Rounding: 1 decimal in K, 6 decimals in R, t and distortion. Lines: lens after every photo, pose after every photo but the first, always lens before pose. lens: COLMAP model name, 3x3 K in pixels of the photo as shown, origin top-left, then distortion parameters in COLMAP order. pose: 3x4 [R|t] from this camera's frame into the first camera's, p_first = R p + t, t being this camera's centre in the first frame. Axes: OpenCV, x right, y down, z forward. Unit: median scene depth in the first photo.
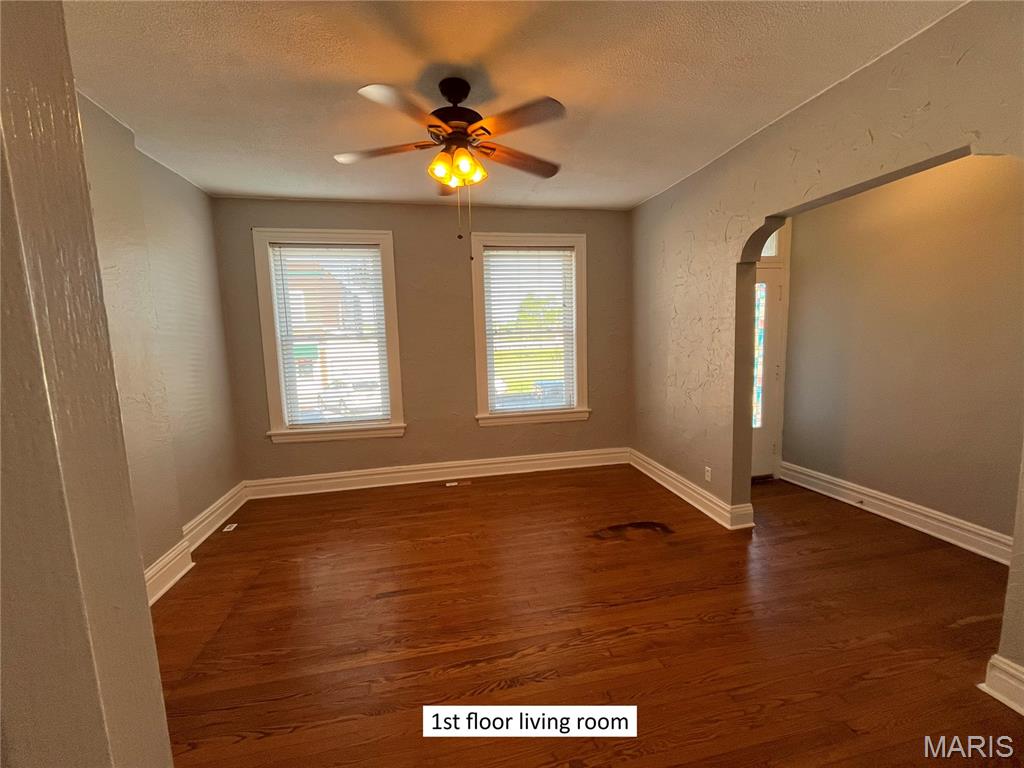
lens RADIAL K [[411.4, 0, 510.5], [0, 411.4, 379.2], [0, 0, 1]] dist [0.000262, -0.000792]
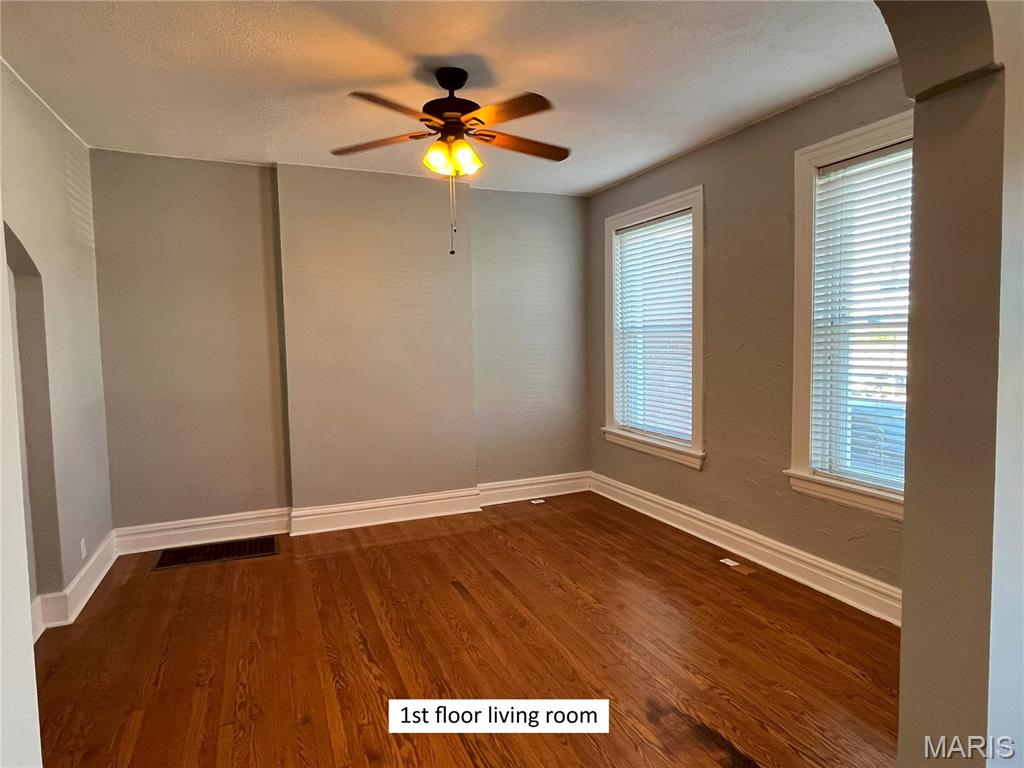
lens RADIAL K [[577.8, 0, 506.5], [0, 577.8, 376.6], [0, 0, 1]] dist [0.005936, -0.007776]
pose [[0.206829, 0.091964, -0.974045, 0.674488], [-0.091856, 0.993000, 0.074249, -0.069868], [0.974056, 0.074115, 0.213829, 0.479750]]
